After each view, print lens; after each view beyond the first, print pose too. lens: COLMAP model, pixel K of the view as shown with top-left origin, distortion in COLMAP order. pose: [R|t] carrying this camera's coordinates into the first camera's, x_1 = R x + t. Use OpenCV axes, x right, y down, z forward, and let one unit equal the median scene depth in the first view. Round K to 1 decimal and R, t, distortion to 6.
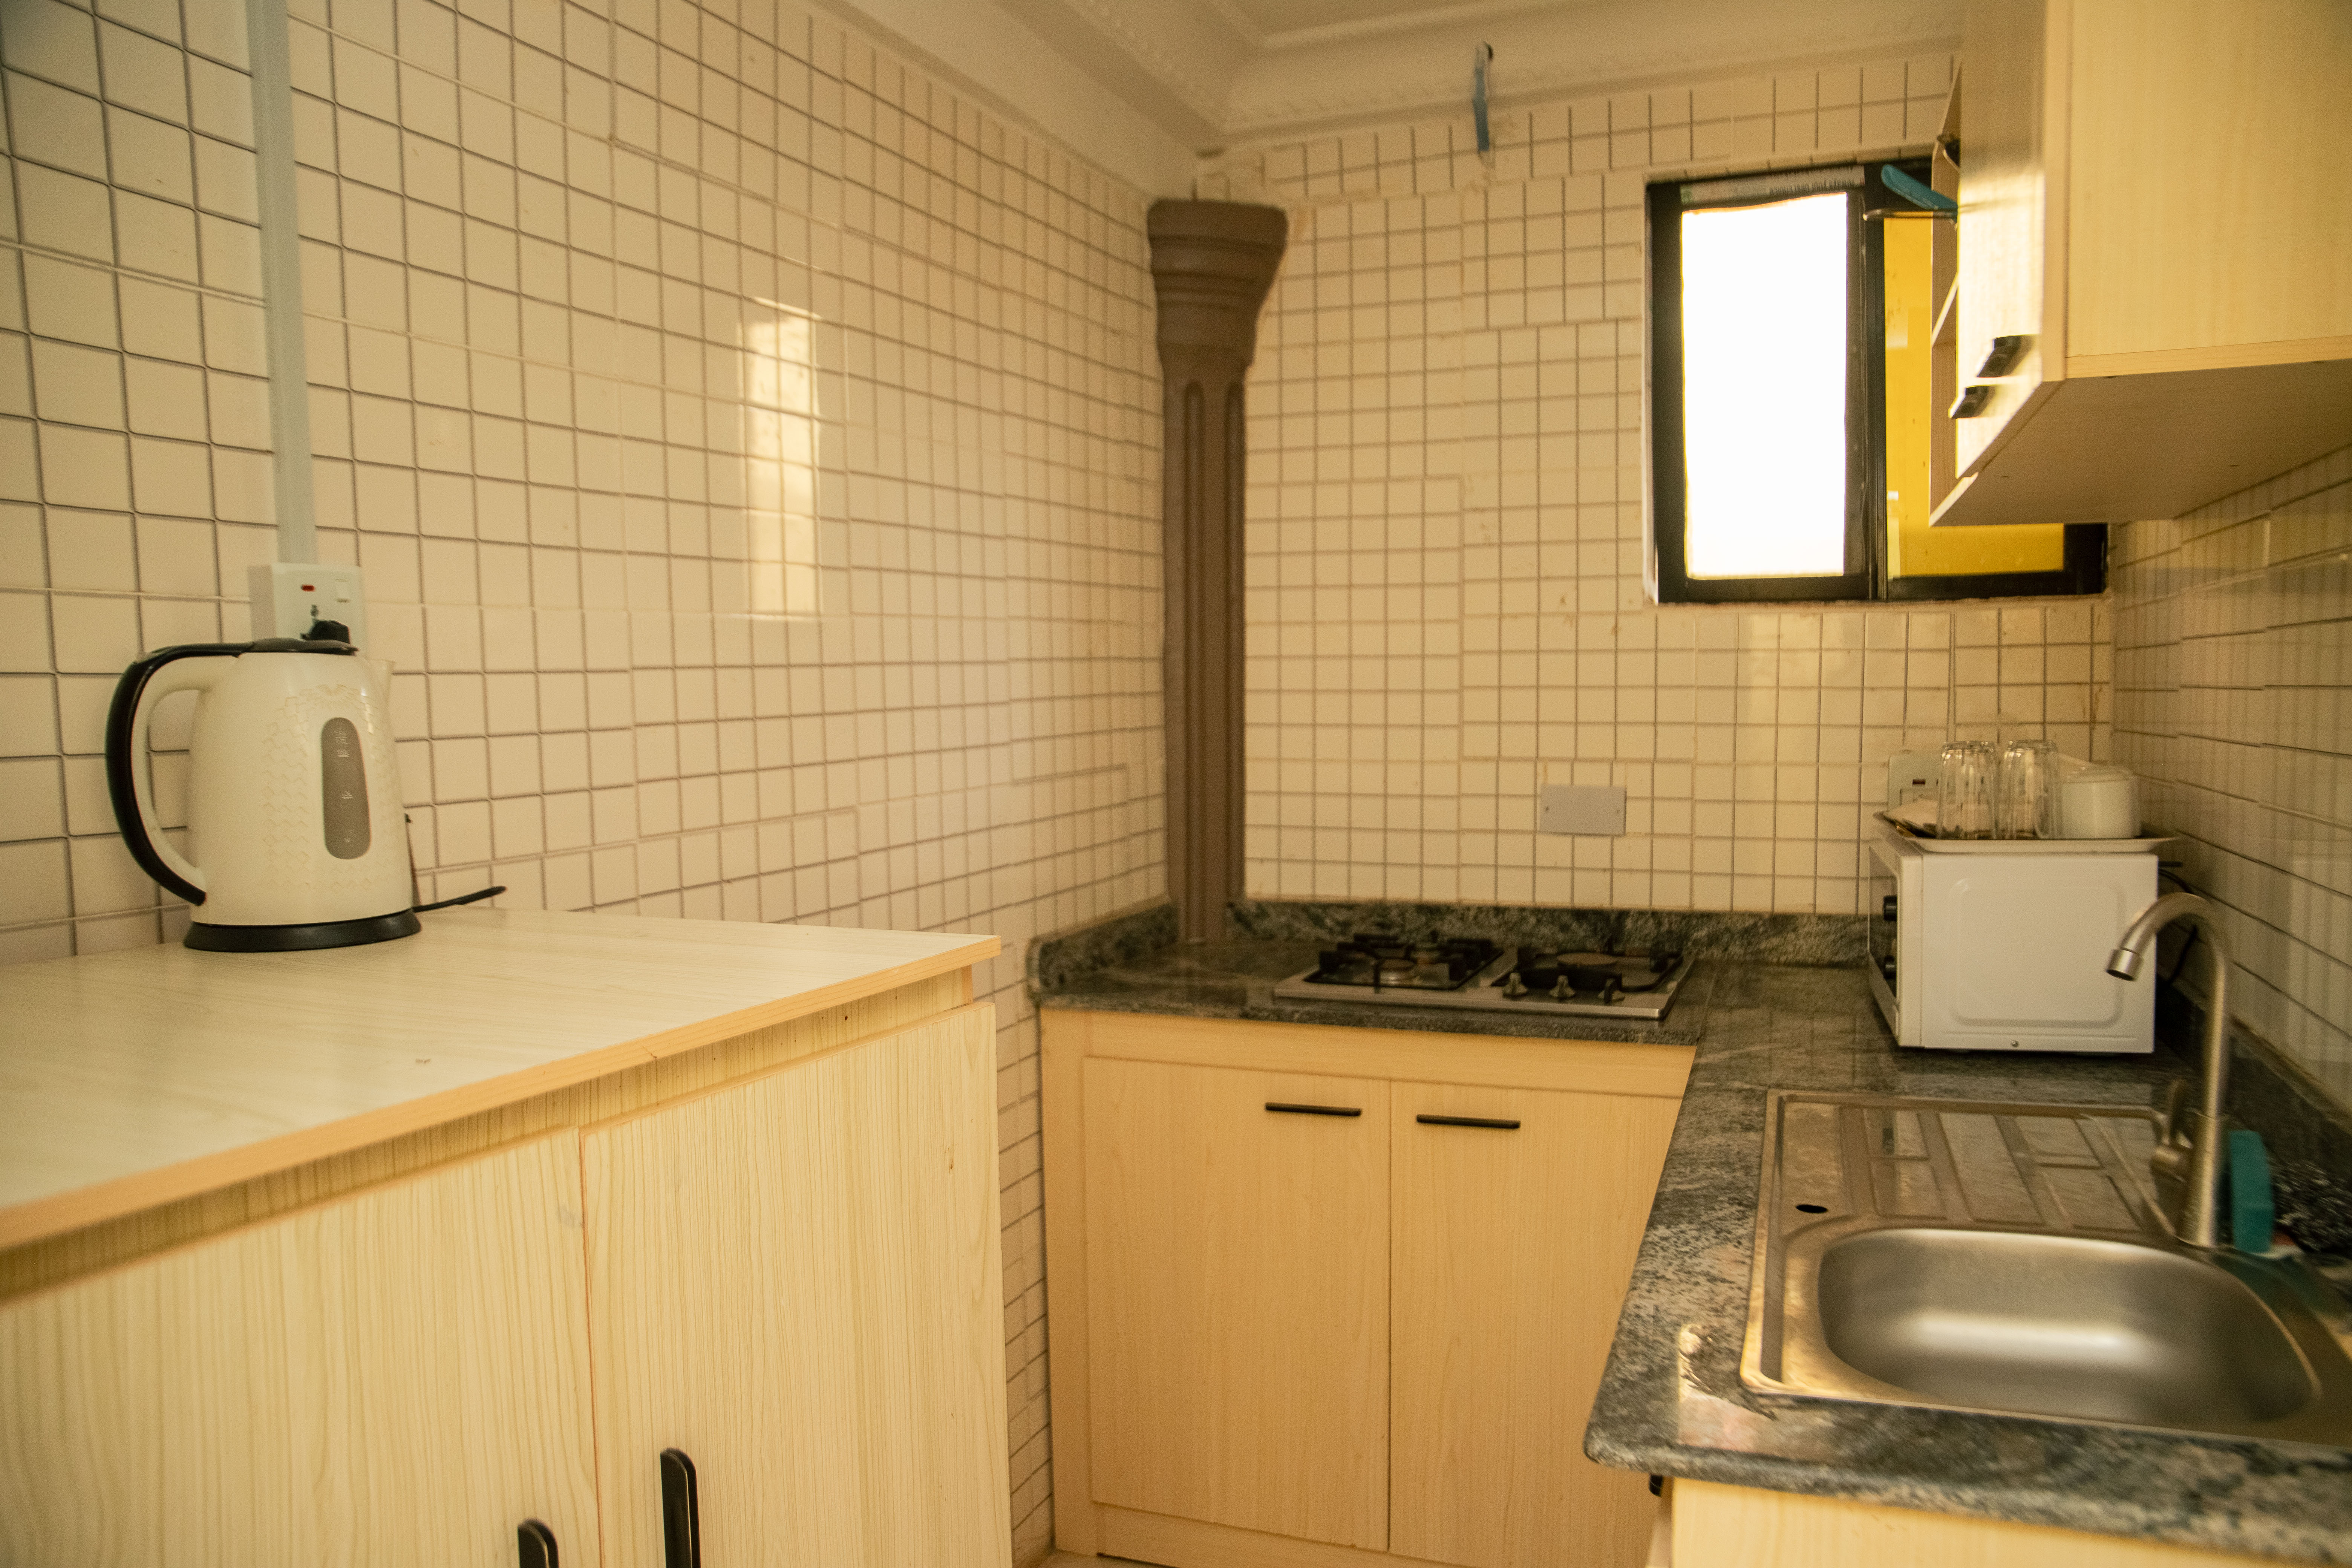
lens RADIAL K [[1609.2, 0, 1187.4], [0, 1609.2, 824.4], [0, 0, 1]] dist [-0.122936, 0.123576]
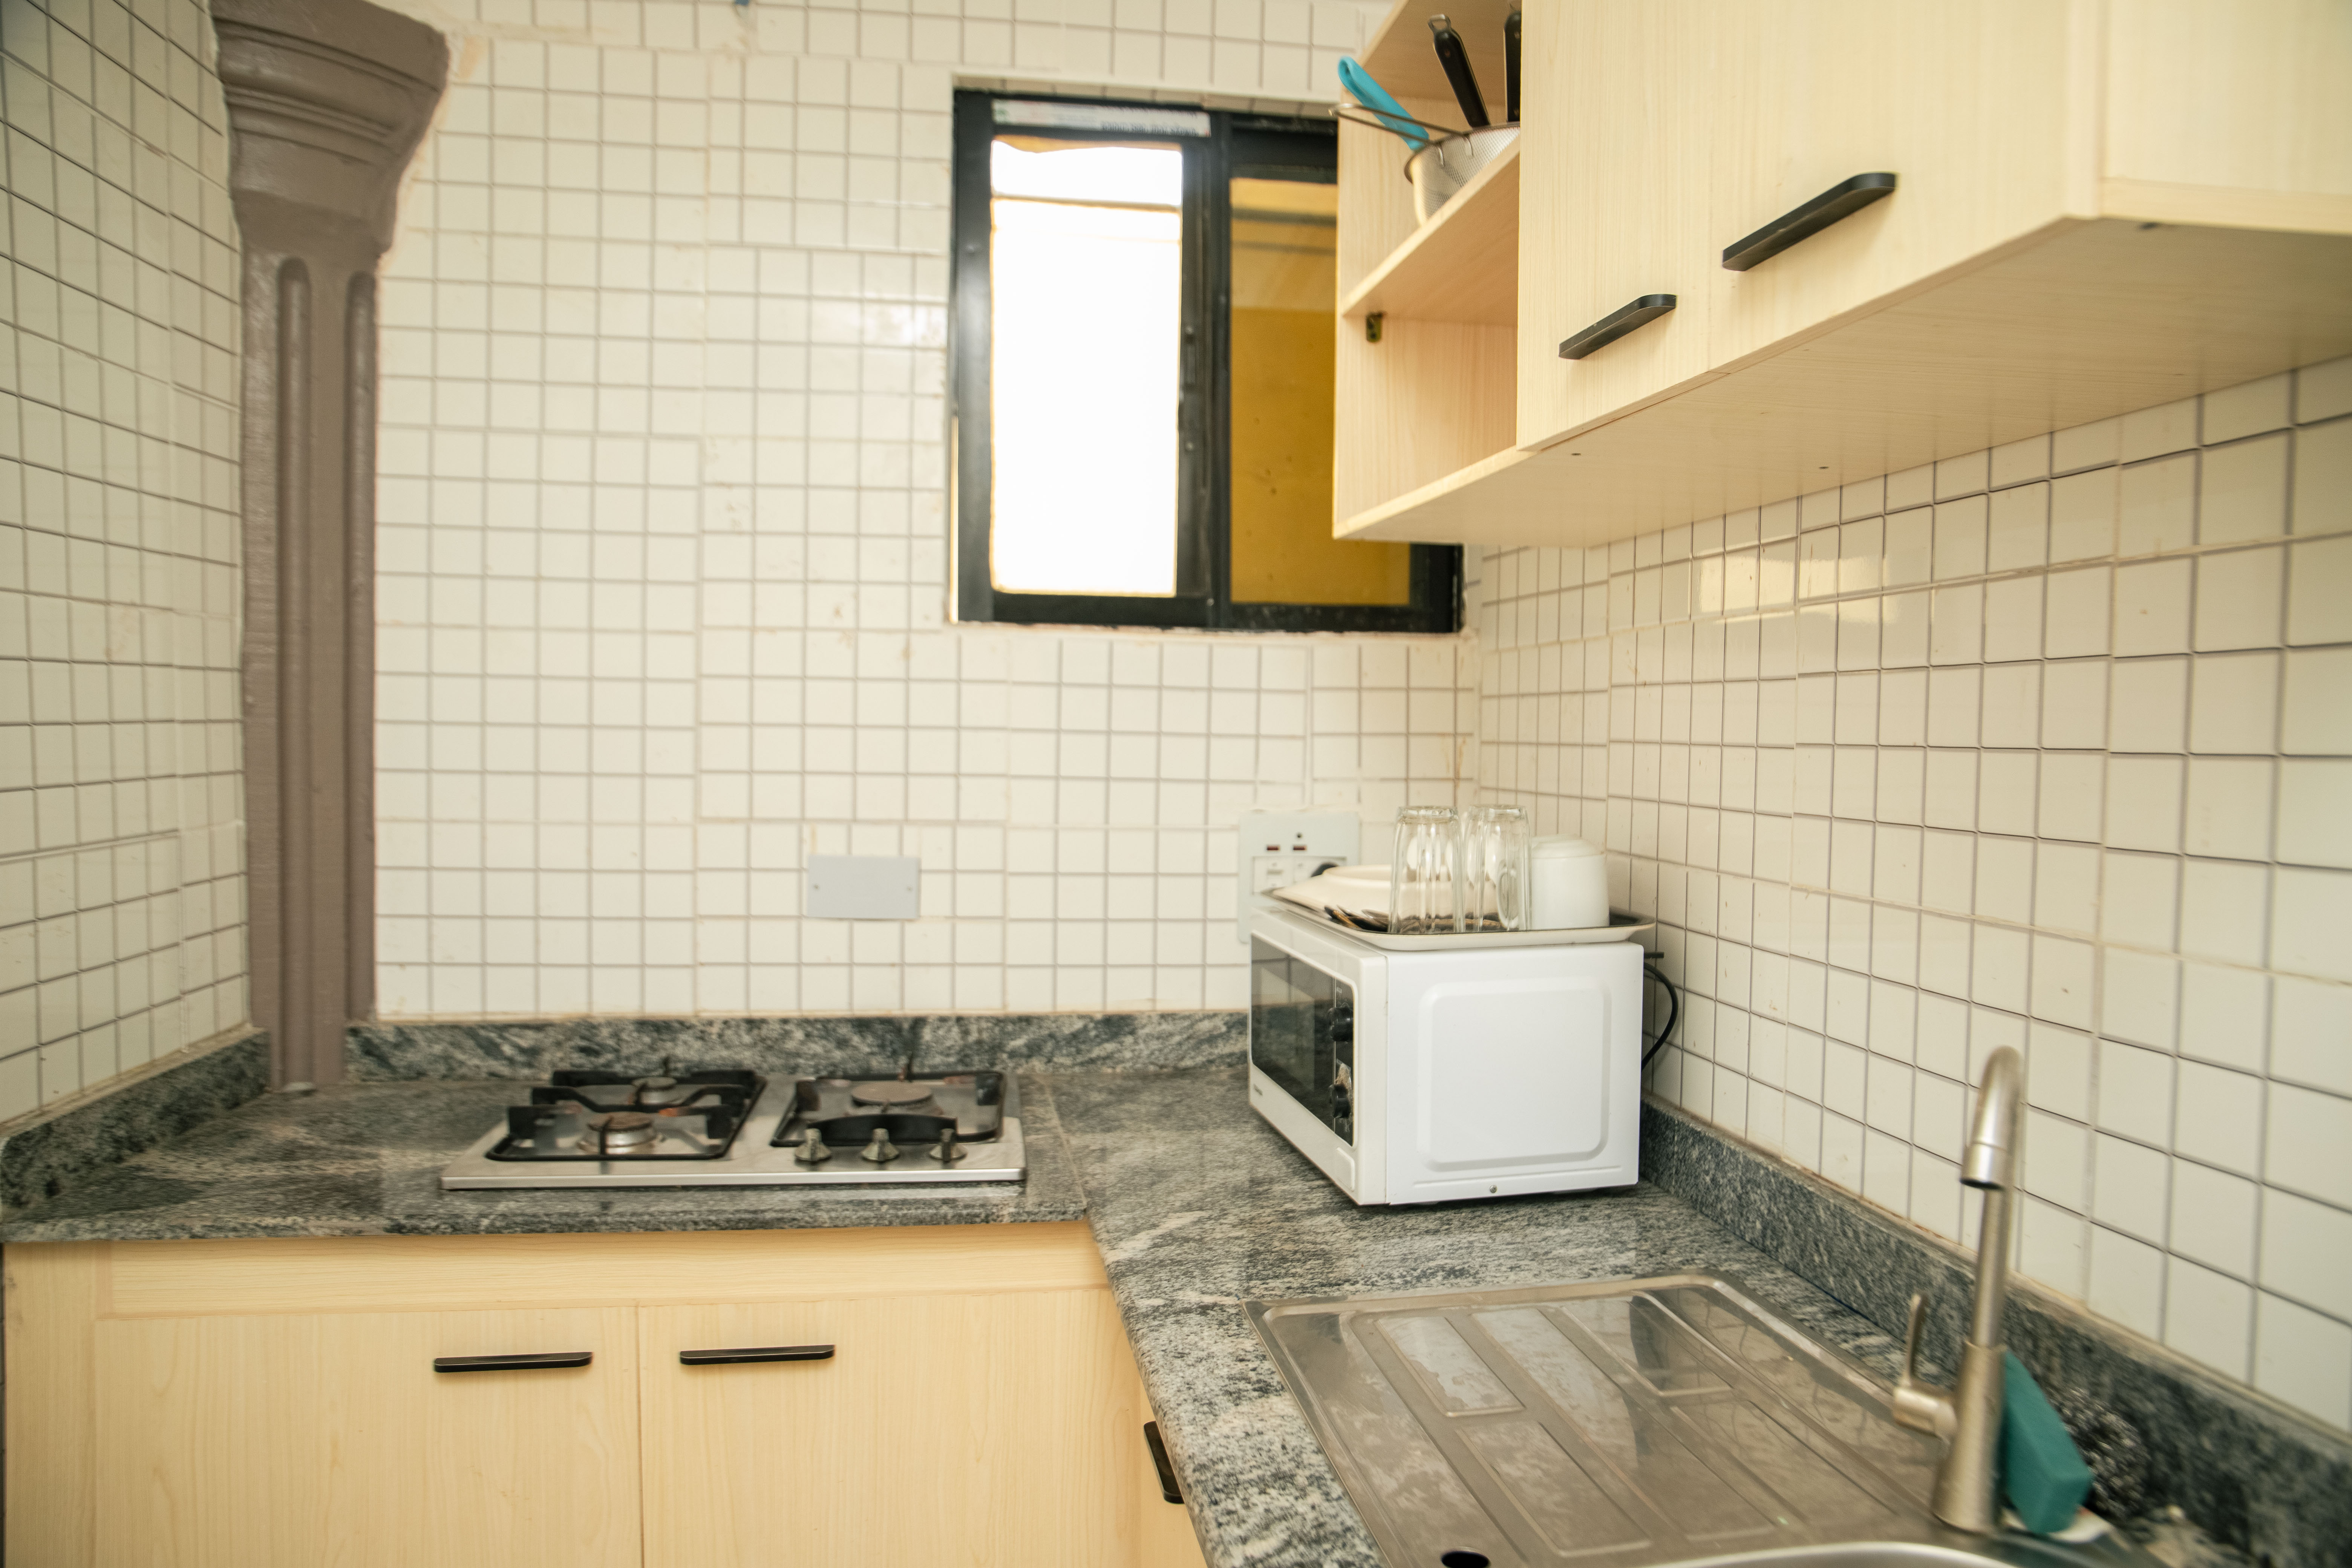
lens RADIAL K [[1609.2, 0, 1187.4], [0, 1609.2, 824.4], [0, 0, 1]] dist [-0.122936, 0.123576]
pose [[0.859868, -0.003455, 0.510505, -0.009584], [0.016599, 0.999638, -0.021193, -0.019977], [-0.510247, 0.026696, 0.859614, 0.260376]]
